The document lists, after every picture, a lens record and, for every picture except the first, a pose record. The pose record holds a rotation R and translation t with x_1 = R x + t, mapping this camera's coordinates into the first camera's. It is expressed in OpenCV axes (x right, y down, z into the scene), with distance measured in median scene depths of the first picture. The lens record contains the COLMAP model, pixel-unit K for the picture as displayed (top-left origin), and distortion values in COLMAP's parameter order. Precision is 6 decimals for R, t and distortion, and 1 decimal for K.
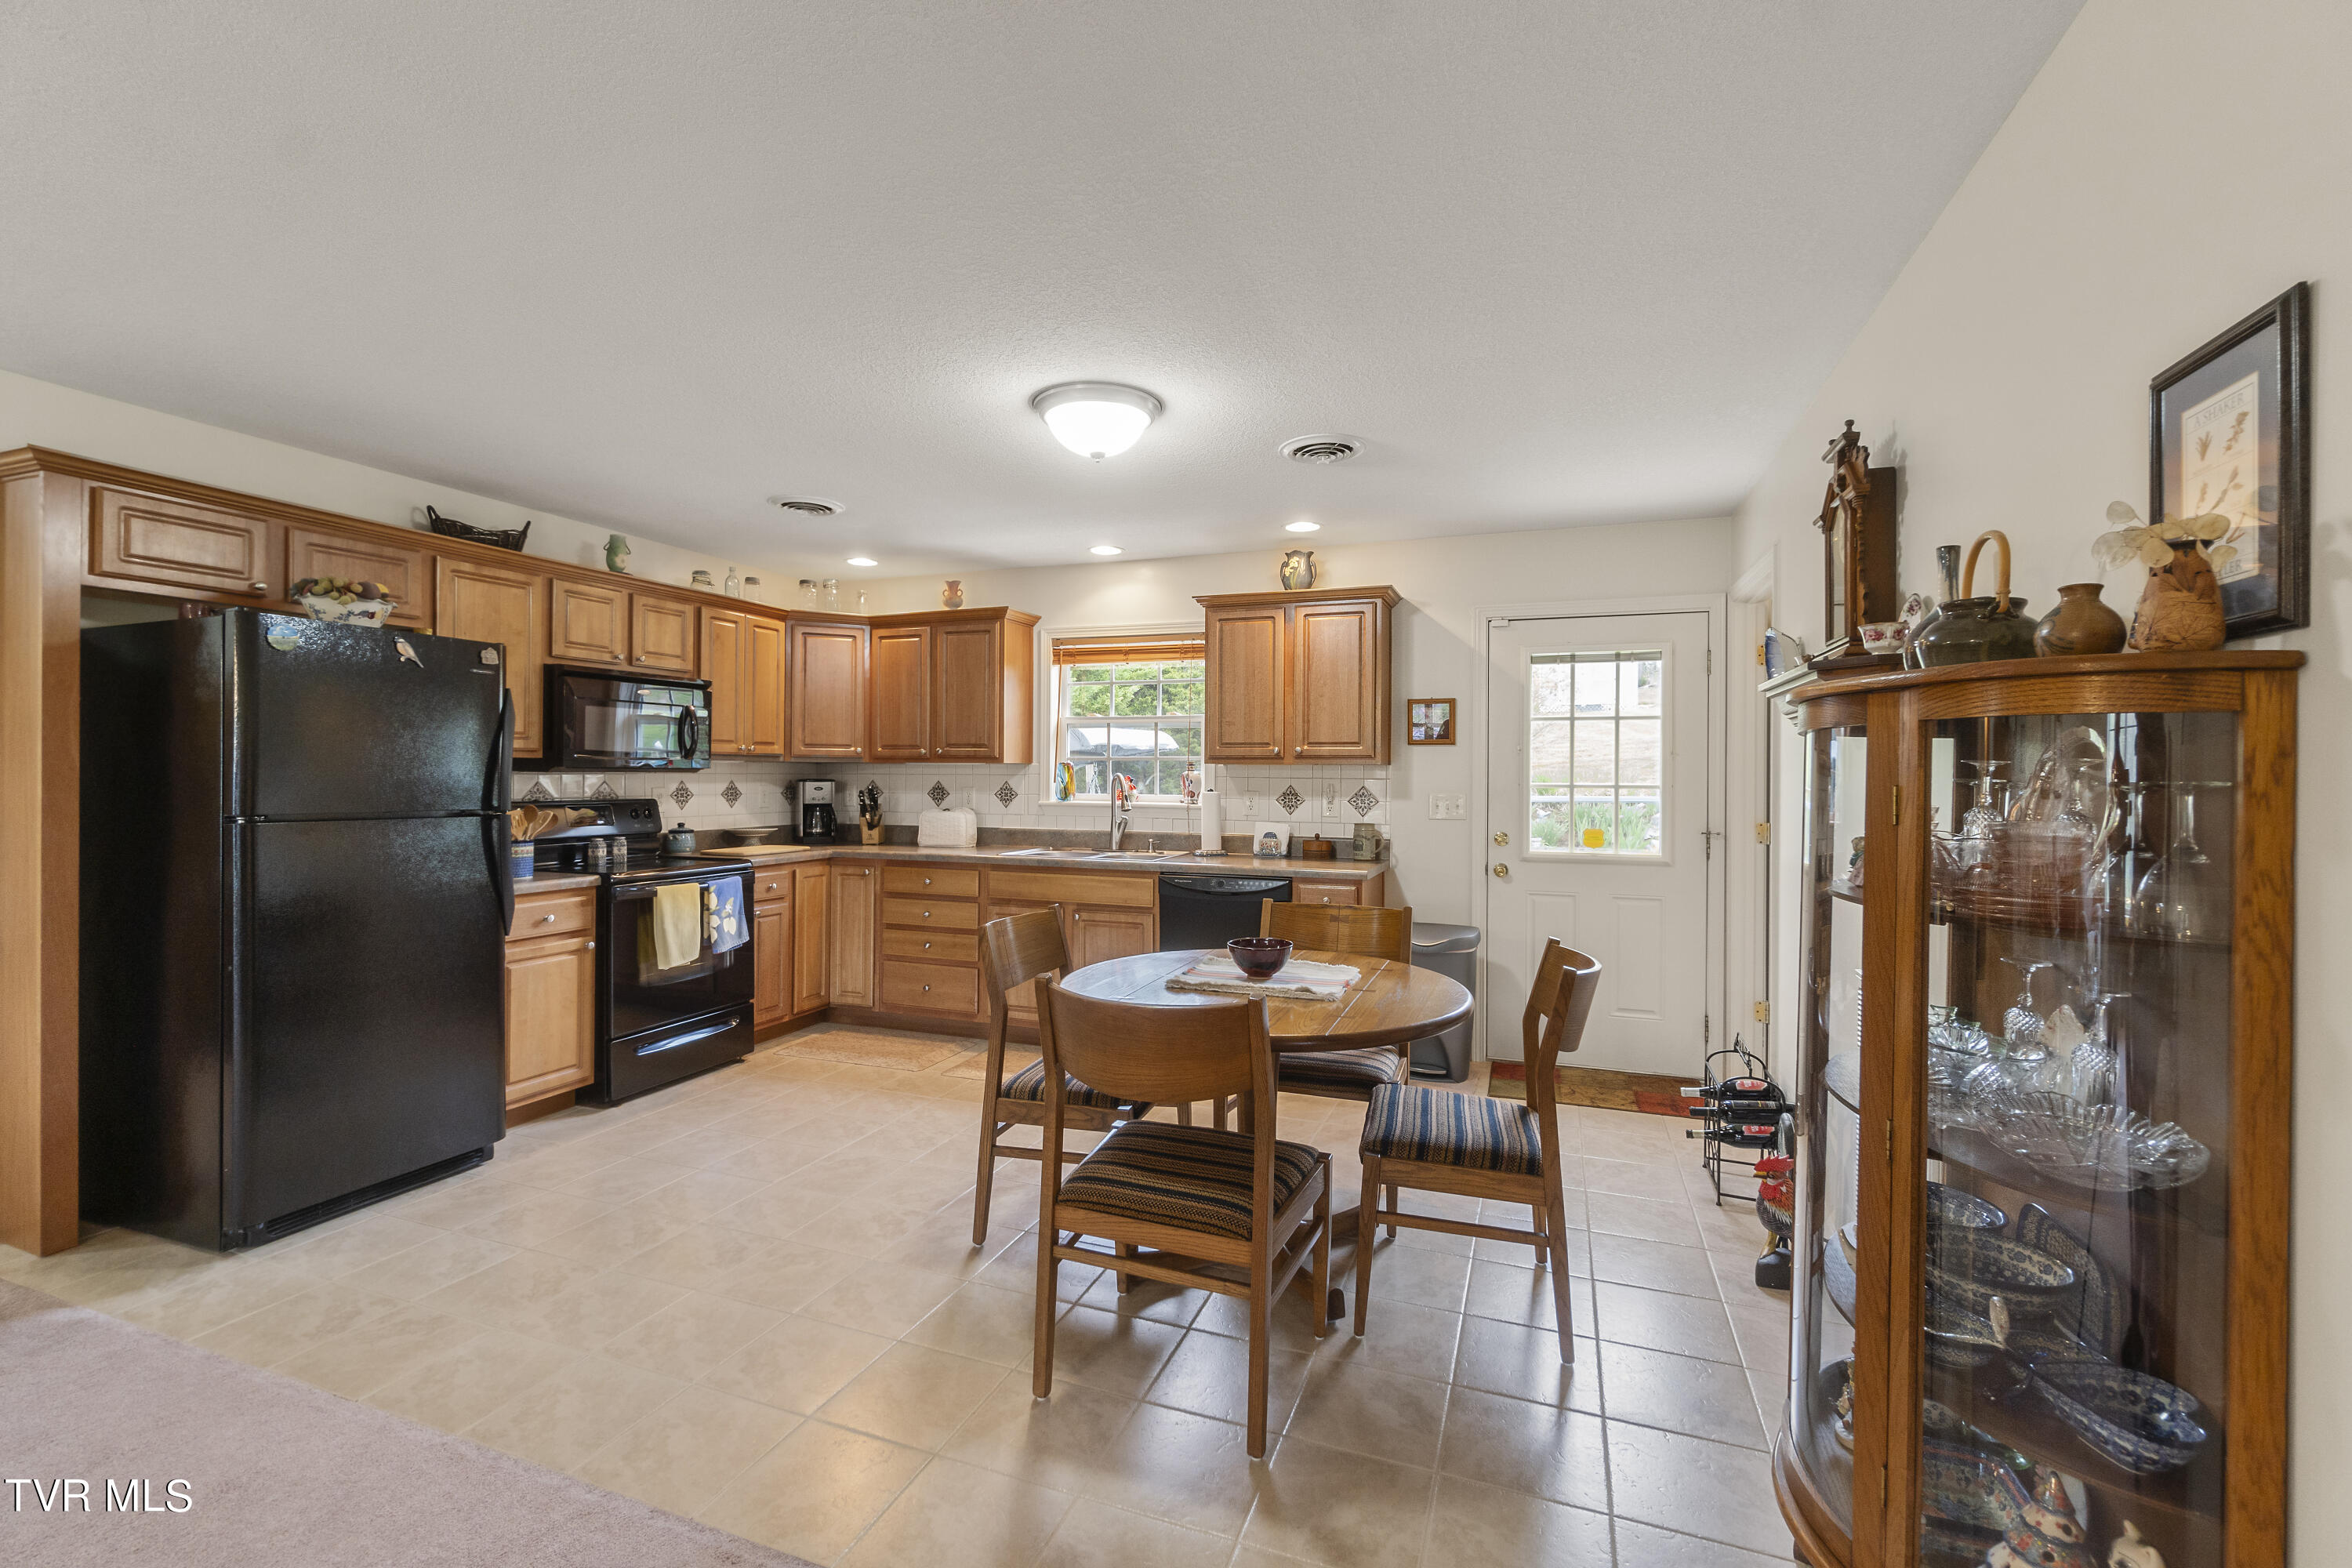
lens RADIAL K [[1017.3, 0, 1176.0], [0, 1017.3, 784.0], [0, 0, 1]] dist [-0.000437, -0.000060]
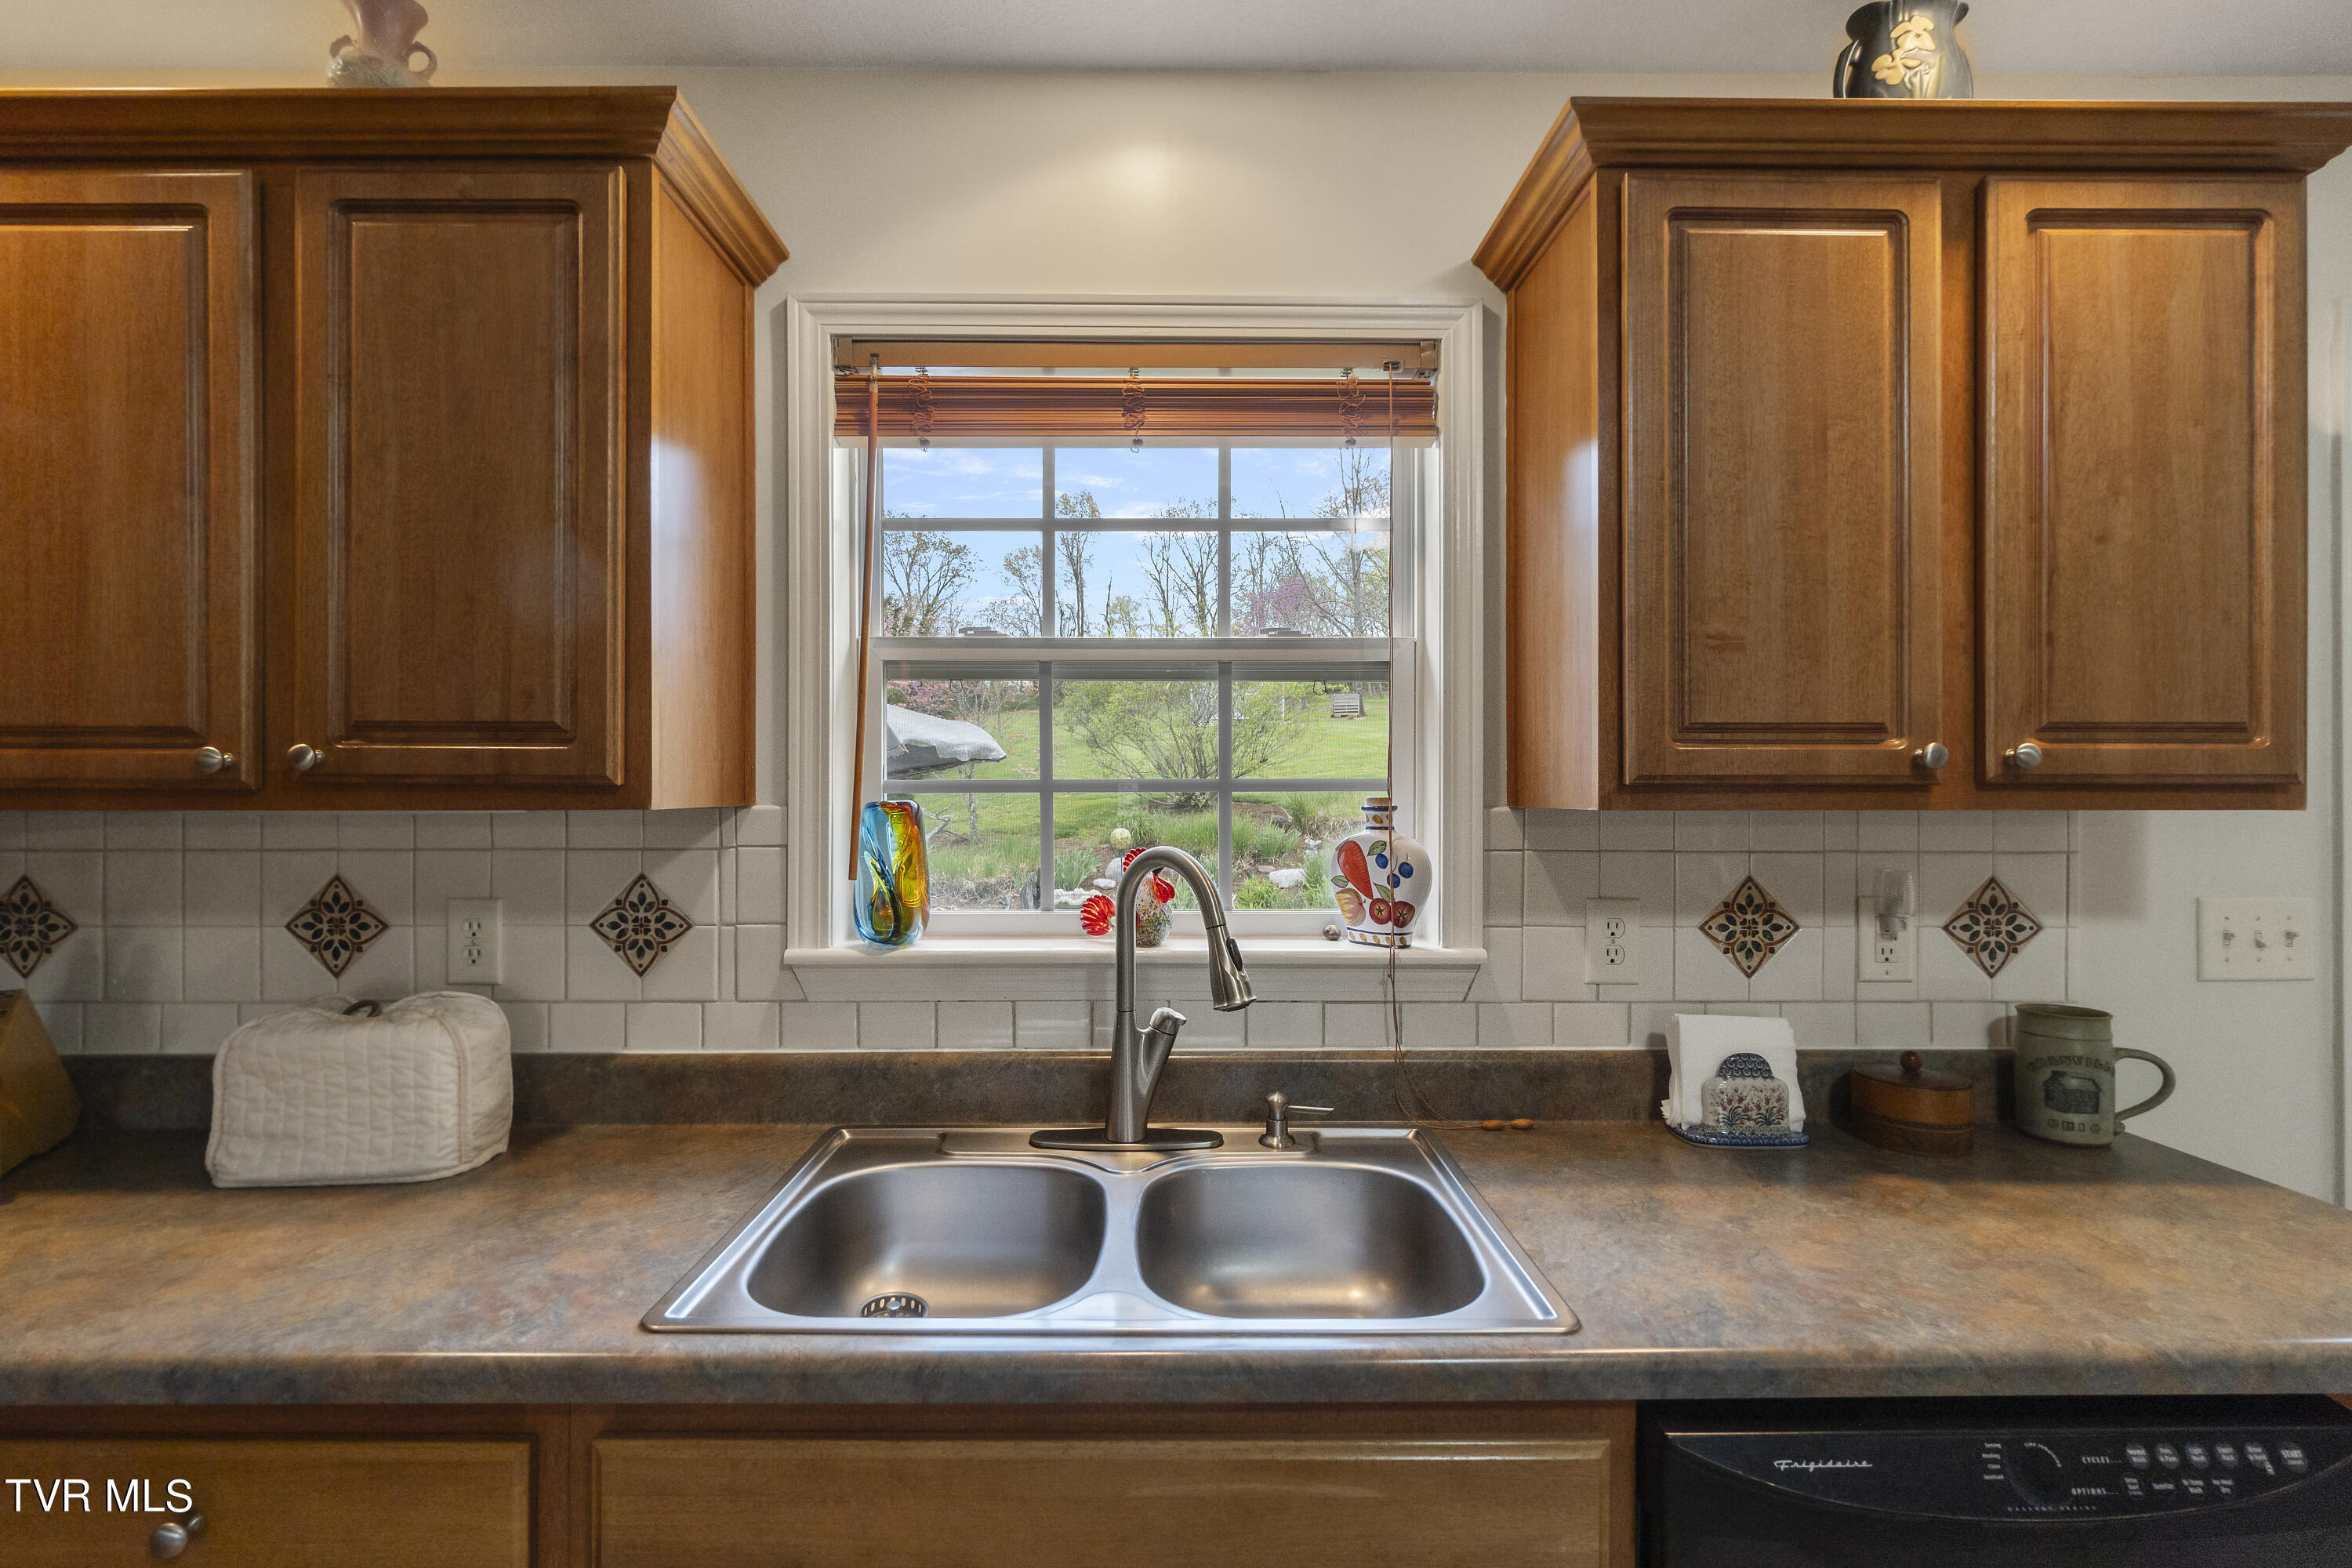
lens RADIAL K [[1038.1, 0, 1163.2], [0, 1038.1, 798.1], [0, 0, 1]] dist [-0.004310, 0.000170]
pose [[0.932191, -0.008371, 0.361870, -0.155263], [0.010445, 0.999938, -0.003774, -0.022421], [-0.361816, 0.007297, 0.932221, 0.790549]]
